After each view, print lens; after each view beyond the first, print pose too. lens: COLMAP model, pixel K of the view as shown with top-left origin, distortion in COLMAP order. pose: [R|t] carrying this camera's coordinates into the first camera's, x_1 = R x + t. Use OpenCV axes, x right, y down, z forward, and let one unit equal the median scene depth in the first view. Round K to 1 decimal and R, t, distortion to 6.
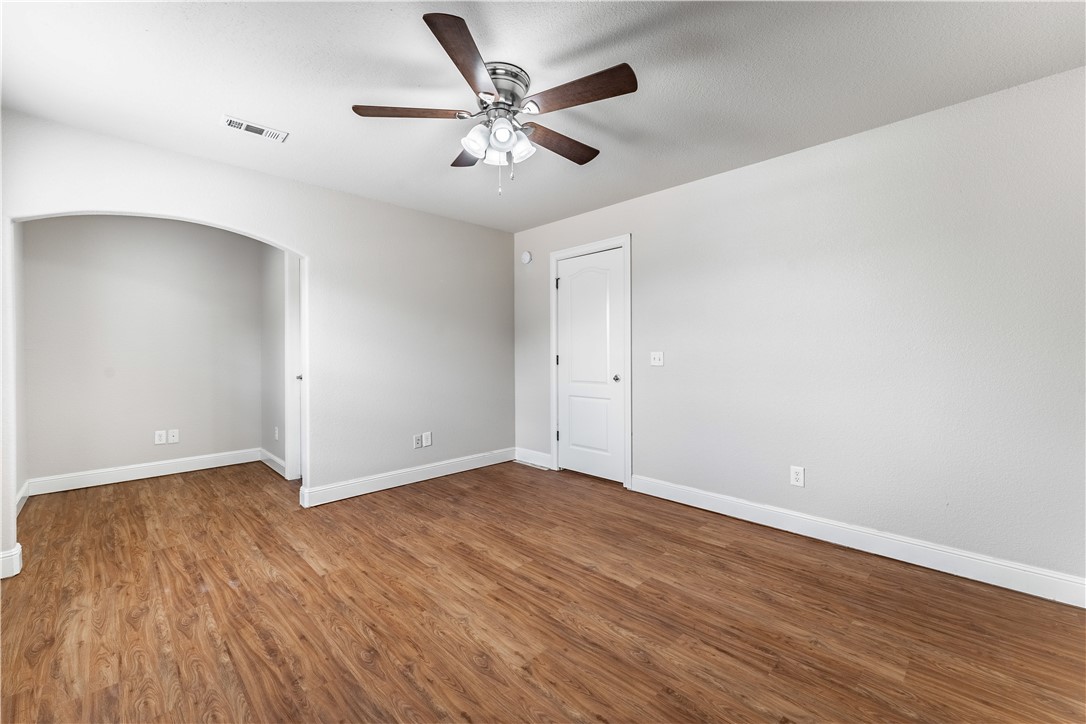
lens RADIAL K [[444.7, 0, 539.3], [0, 444.7, 354.0], [0, 0, 1]] dist [0.001654, -0.000610]
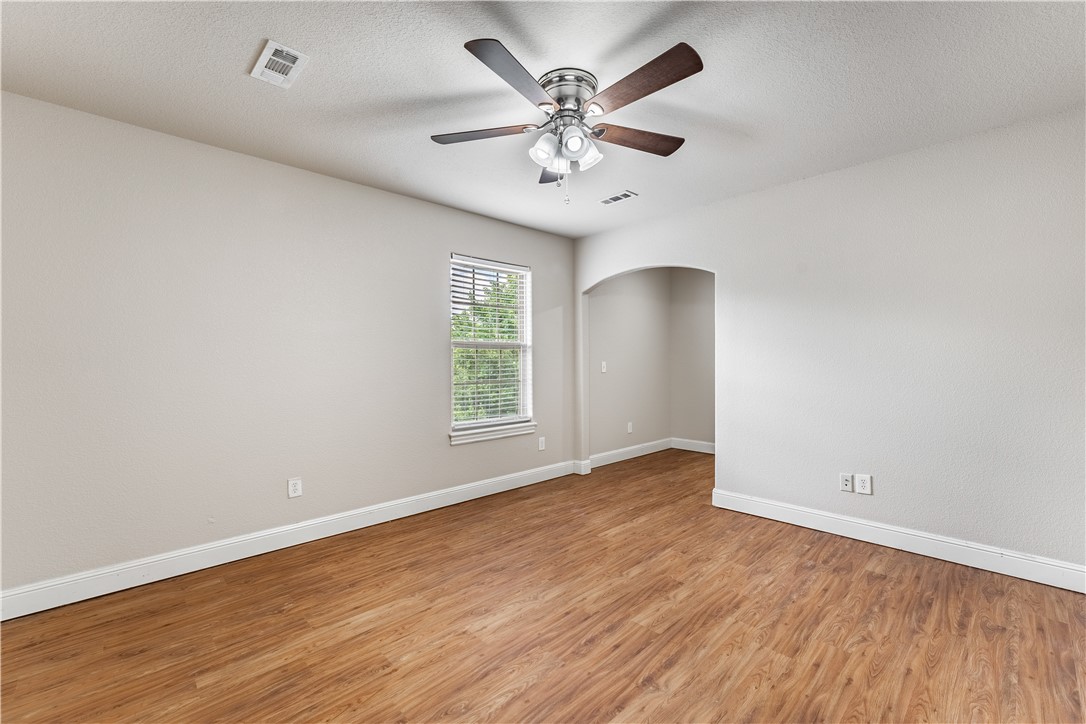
lens RADIAL K [[444.7, 0, 539.3], [0, 444.7, 365.2], [0, 0, 1]] dist [0.001654, -0.000610]
pose [[-0.001118, 0.016272, -0.999867, 0.734065], [-0.002228, 0.999865, 0.016274, -0.016060], [0.999997, 0.002246, -0.001082, 0.770729]]
